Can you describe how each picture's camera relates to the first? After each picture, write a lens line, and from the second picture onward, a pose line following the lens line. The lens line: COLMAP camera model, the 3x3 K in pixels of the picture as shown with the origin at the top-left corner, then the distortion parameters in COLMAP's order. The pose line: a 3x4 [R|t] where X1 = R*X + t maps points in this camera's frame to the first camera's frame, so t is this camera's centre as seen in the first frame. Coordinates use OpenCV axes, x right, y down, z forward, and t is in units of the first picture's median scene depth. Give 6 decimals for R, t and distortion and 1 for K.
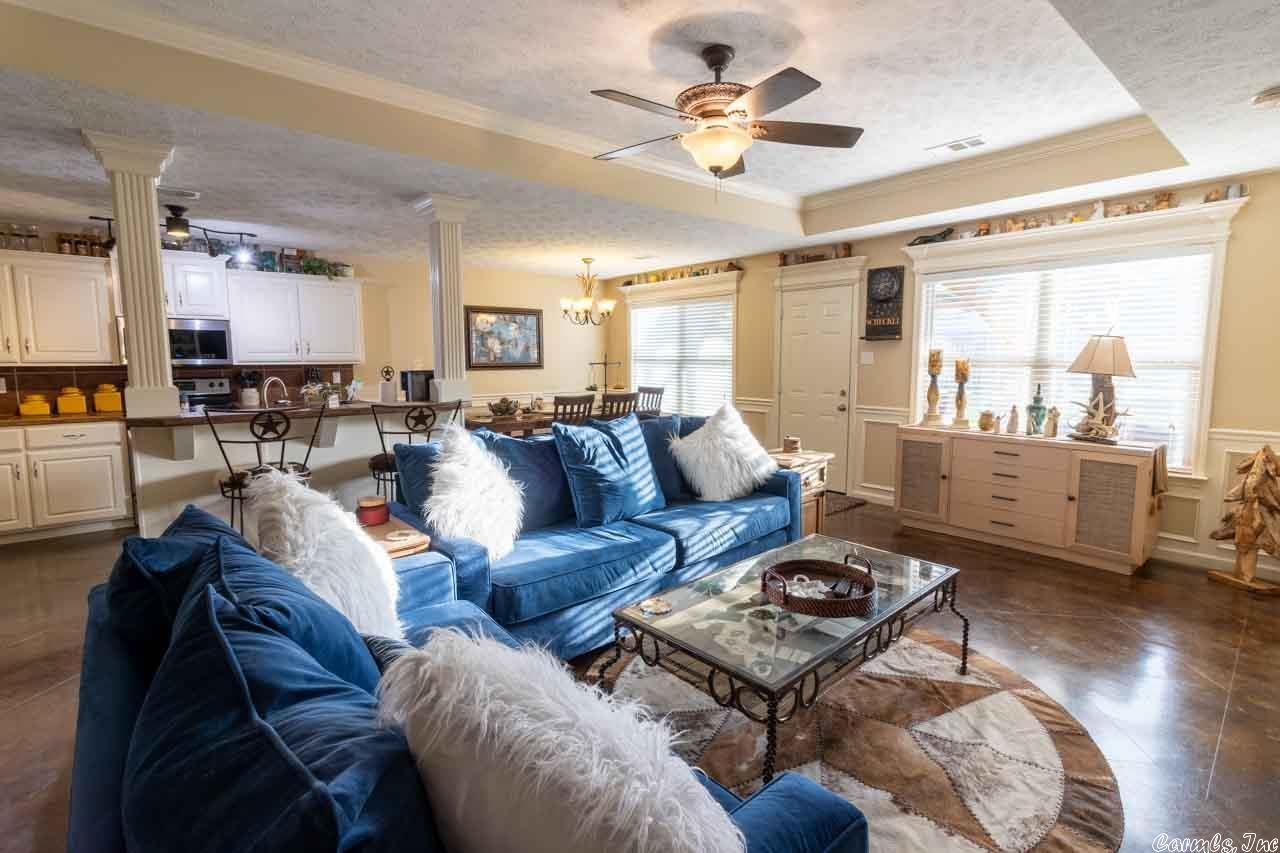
lens RADIAL K [[589.8, 0, 640.3], [0, 589.8, 420.3], [0, 0, 1]] dist [0.004504, 0.000311]
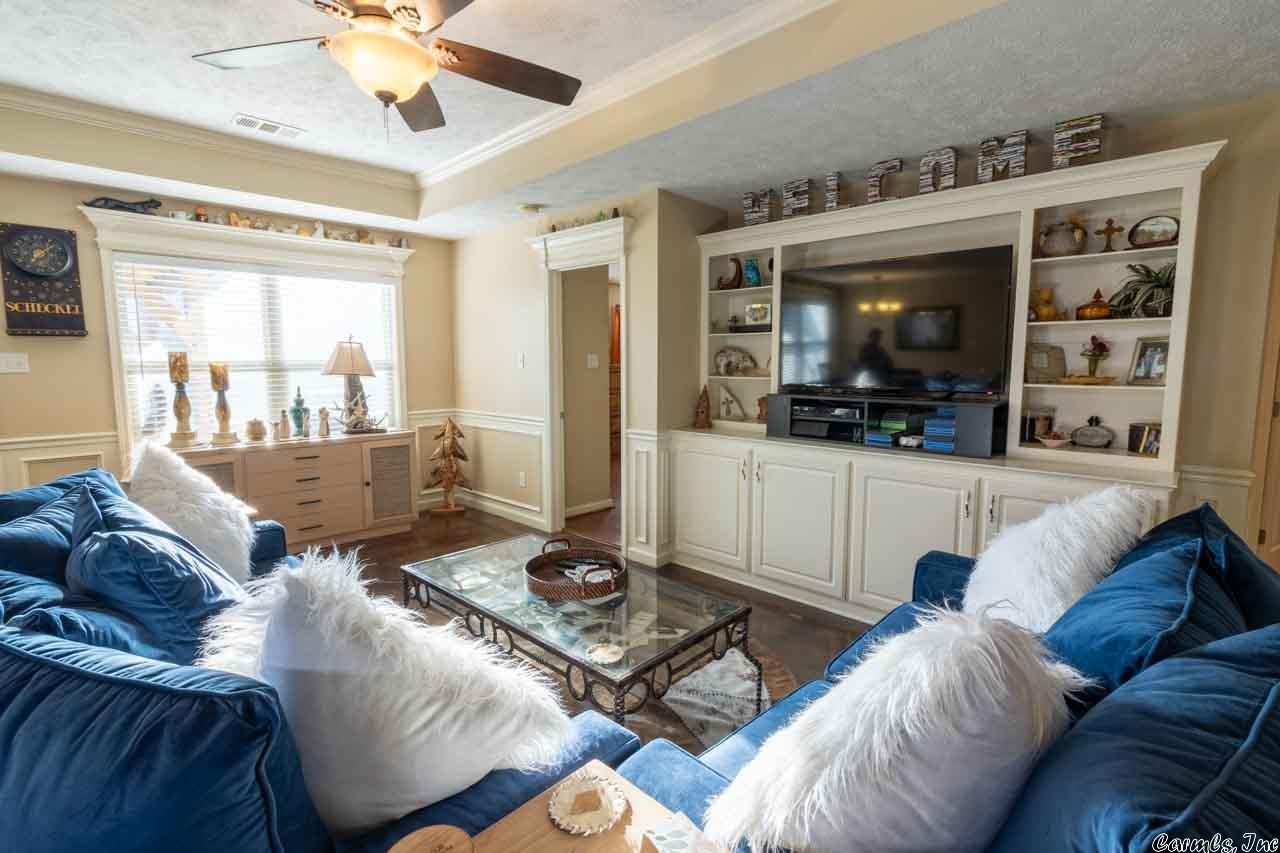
lens RADIAL K [[589.8, 0, 640.3], [0, 589.8, 420.3], [0, 0, 1]] dist [0.004504, 0.000311]
pose [[-0.083377, -0.102642, 0.991218, -0.327692], [0.109359, 0.987731, 0.111480, -0.044430], [-0.990499, 0.117694, -0.071130, 0.406124]]
